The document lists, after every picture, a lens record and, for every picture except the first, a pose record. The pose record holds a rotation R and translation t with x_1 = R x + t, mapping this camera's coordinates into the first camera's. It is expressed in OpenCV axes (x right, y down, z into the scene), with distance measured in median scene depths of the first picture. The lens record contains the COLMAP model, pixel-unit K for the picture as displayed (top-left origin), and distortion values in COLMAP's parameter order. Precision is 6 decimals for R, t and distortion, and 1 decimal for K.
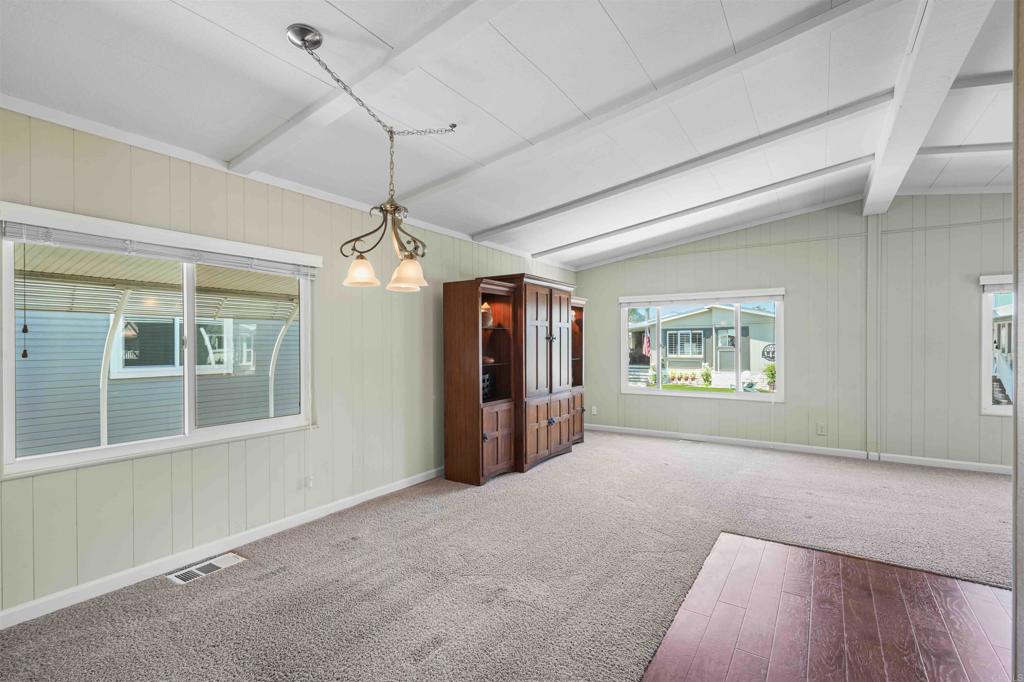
lens RADIAL K [[473.9, 0, 512.7], [0, 473.9, 352.1], [0, 0, 1]] dist [-0.000462, 0.000235]
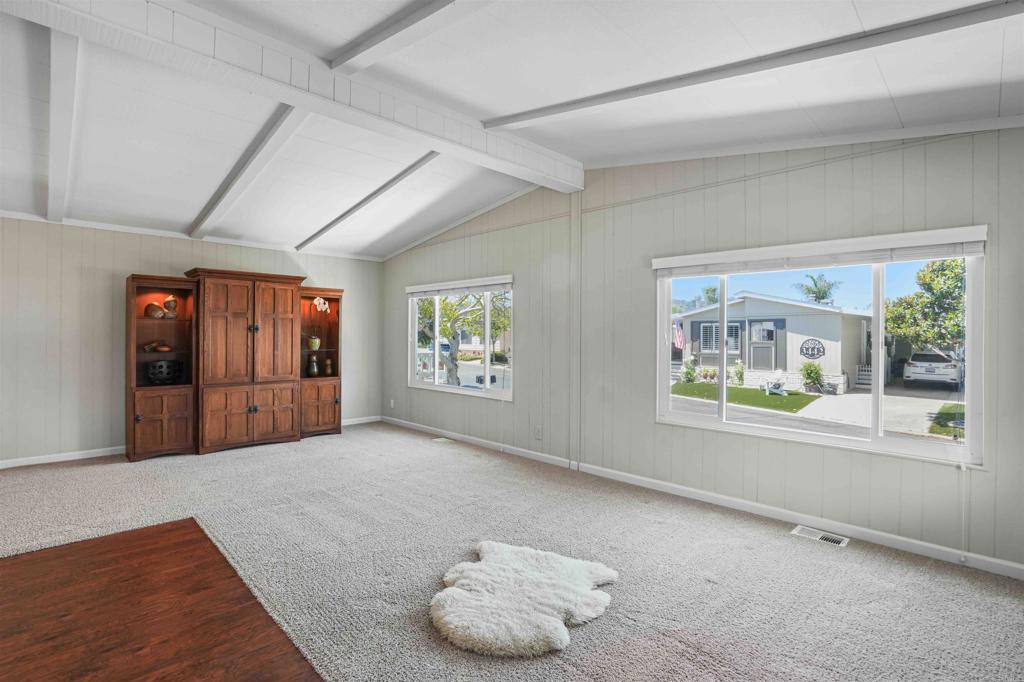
lens RADIAL K [[490.4, 0, 512.0], [0, 490.4, 341.0], [0, 0, 1]] dist [-0.025468, 0.000642]
pose [[0.975267, 0.012865, -0.220655, 0.211415], [-0.014382, 0.999883, -0.005268, -0.001213], [0.220562, 0.008311, 0.975338, 0.021723]]
